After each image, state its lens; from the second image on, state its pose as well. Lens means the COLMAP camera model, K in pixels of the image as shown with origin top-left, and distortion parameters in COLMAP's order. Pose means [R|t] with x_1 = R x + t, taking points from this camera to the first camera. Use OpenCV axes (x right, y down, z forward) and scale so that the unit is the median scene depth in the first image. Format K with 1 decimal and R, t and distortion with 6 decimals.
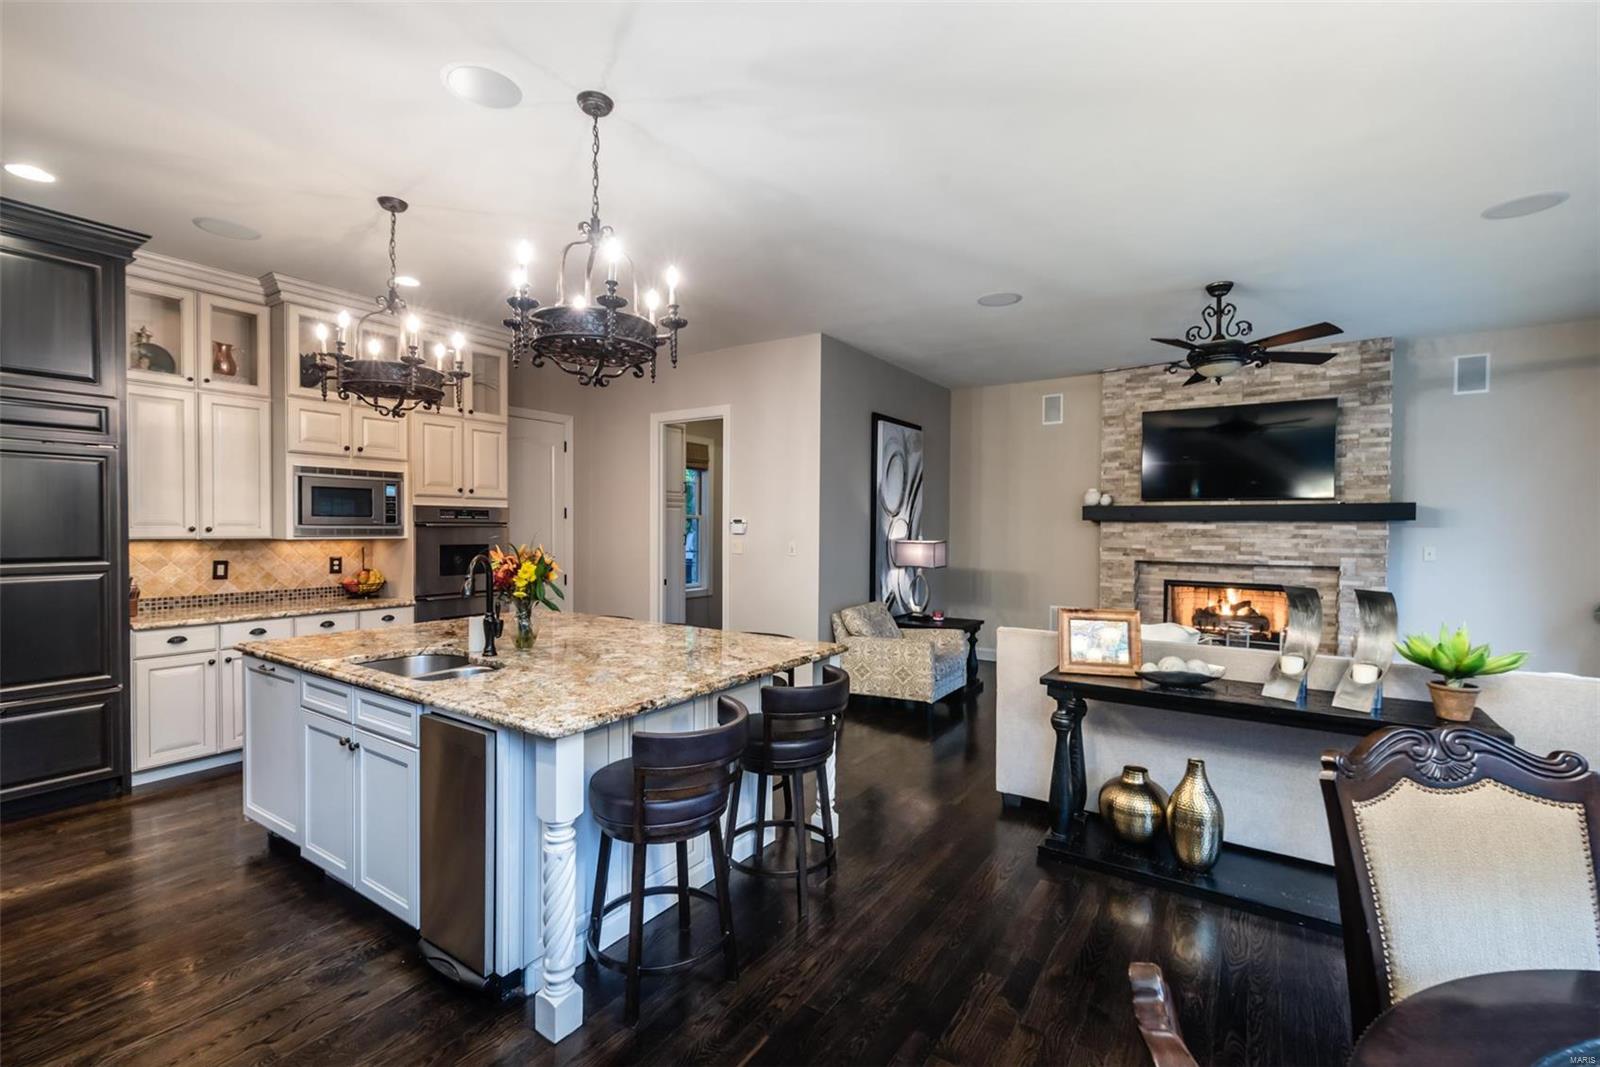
lens RADIAL K [[685.3, 0, 800.9], [0, 685.3, 539.3], [0, 0, 1]] dist [-0.001749, 0.000365]
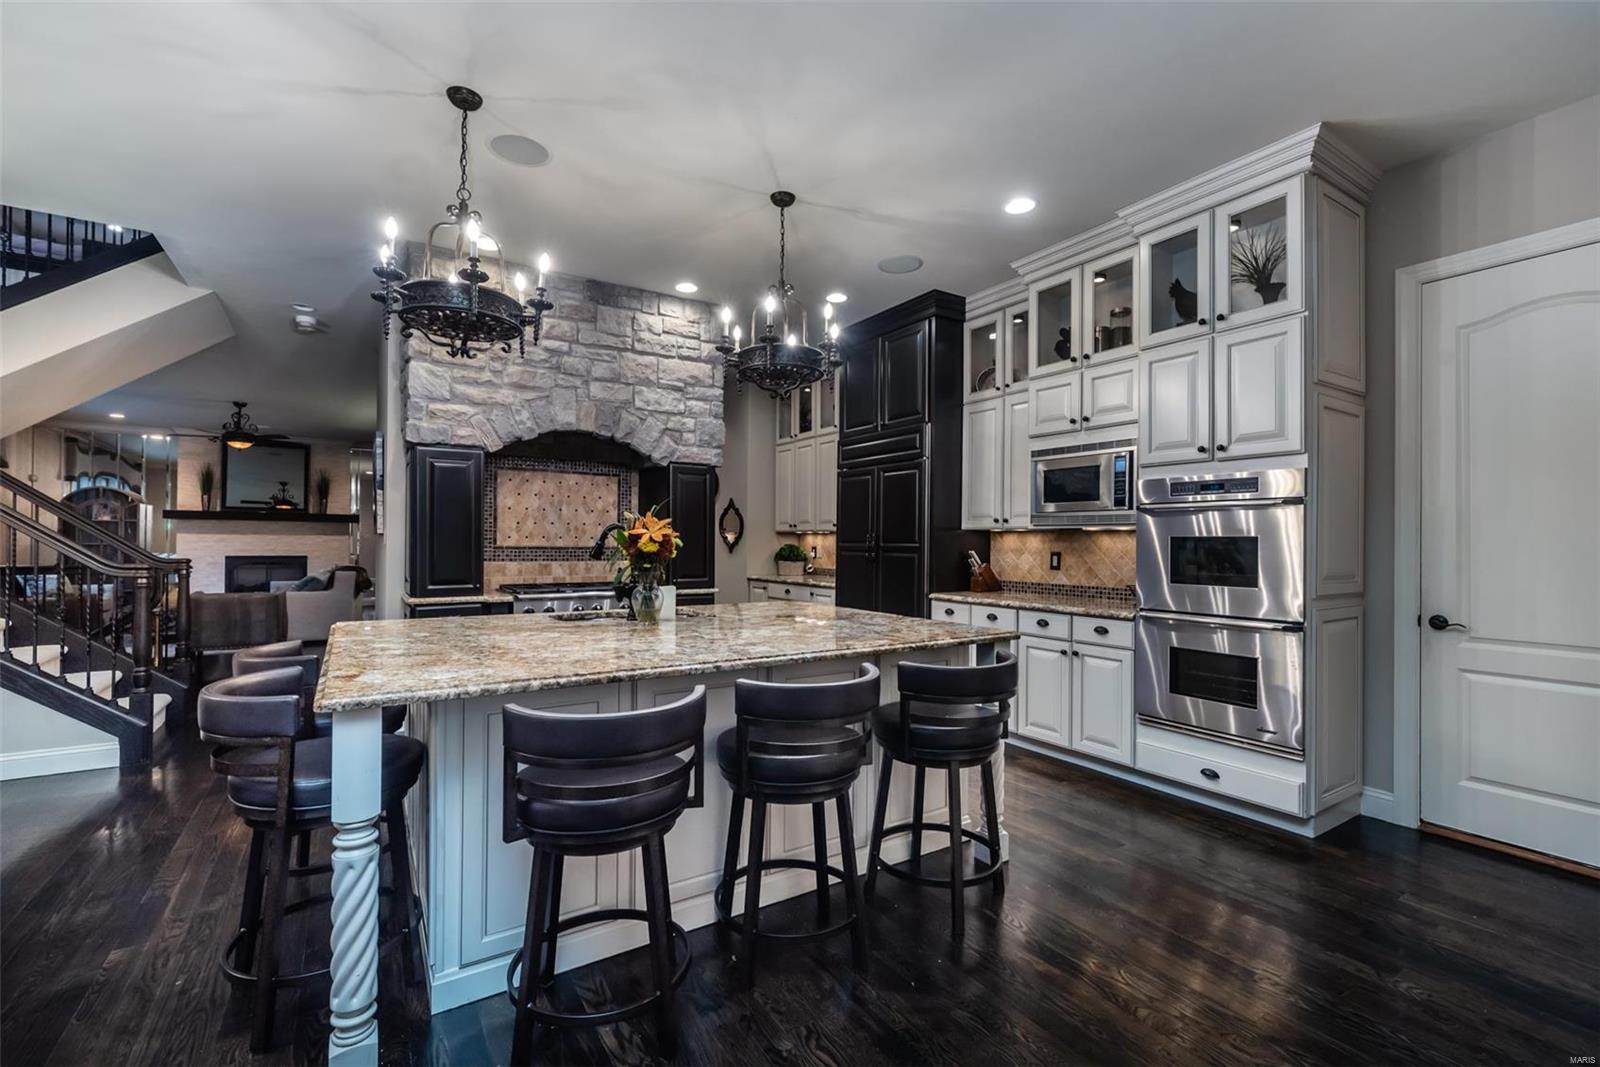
lens RADIAL K [[685.3, 0, 800.9], [0, 685.3, 539.3], [0, 0, 1]] dist [-0.001749, 0.000365]
pose [[-0.400917, -0.013891, -0.916009, 0.253834], [-0.029488, 0.999563, -0.002252, 0.025929], [0.915639, 0.026109, -0.401152, 1.062308]]
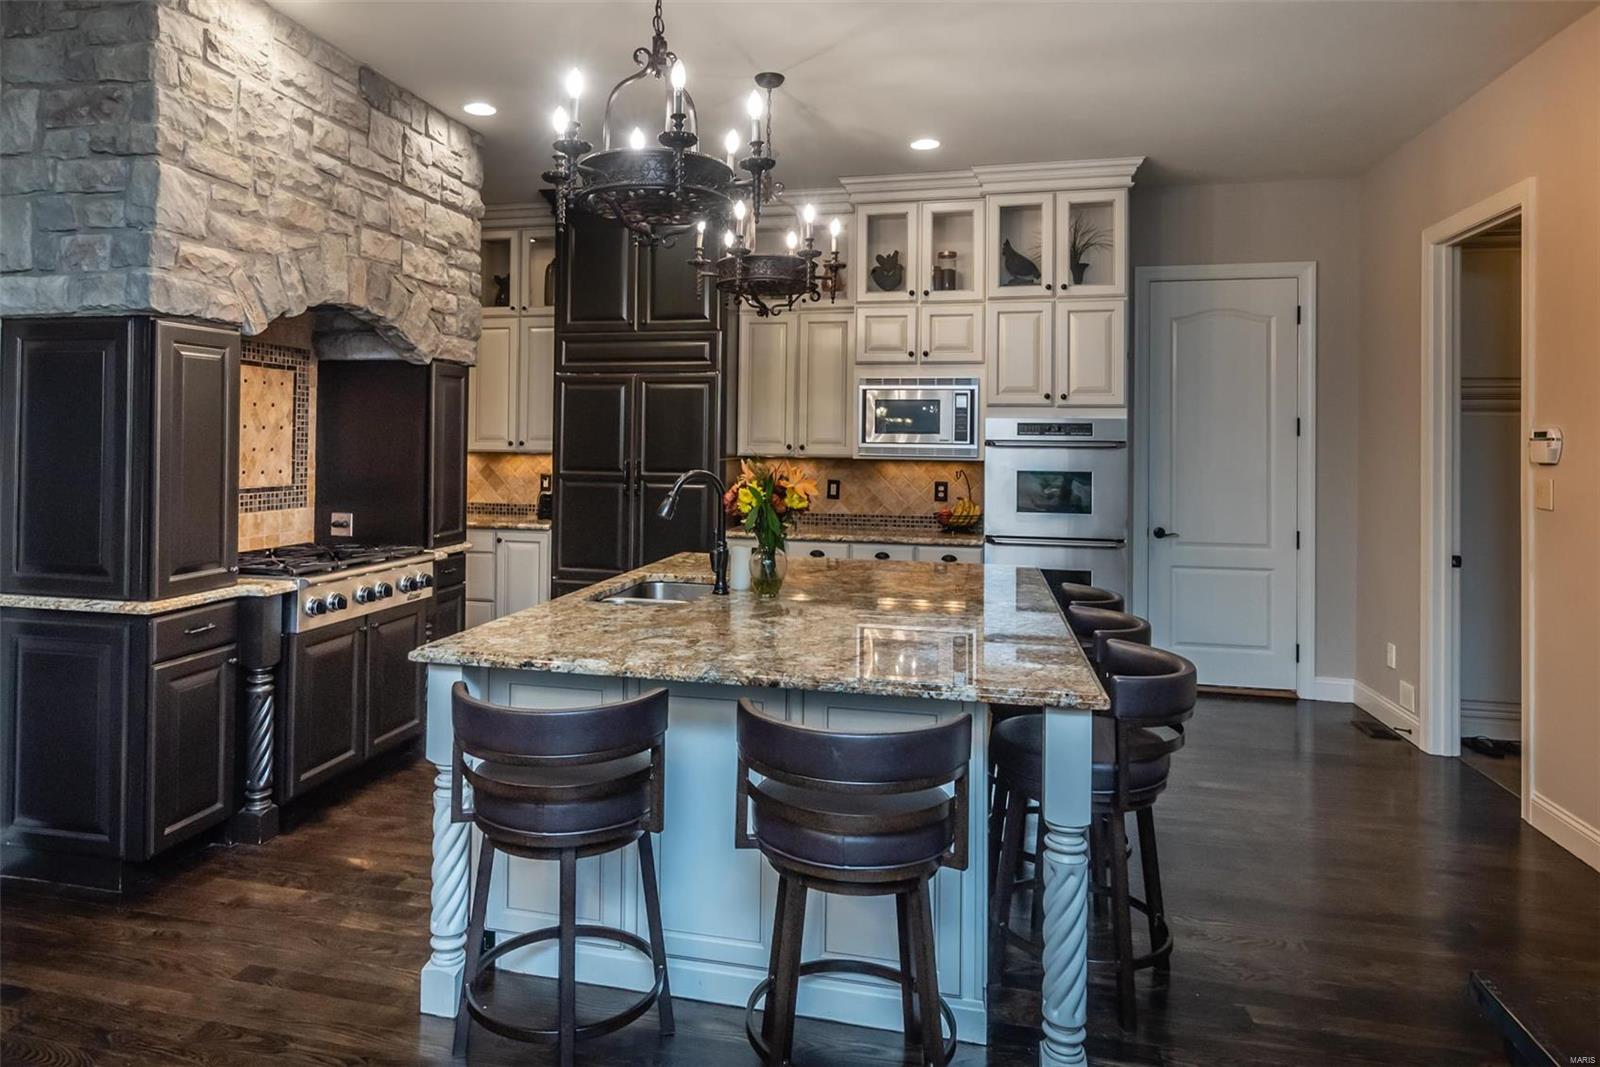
lens RADIAL K [[972.3, 0, 743.2], [0, 972.3, 432.0], [0, 0, 1]] dist [0.000765, -0.000028]
pose [[0.341313, -0.015305, -0.939825, 0.420355], [-0.028318, 0.999246, -0.026557, 0.003338], [0.939523, 0.035678, 0.340623, 0.400124]]
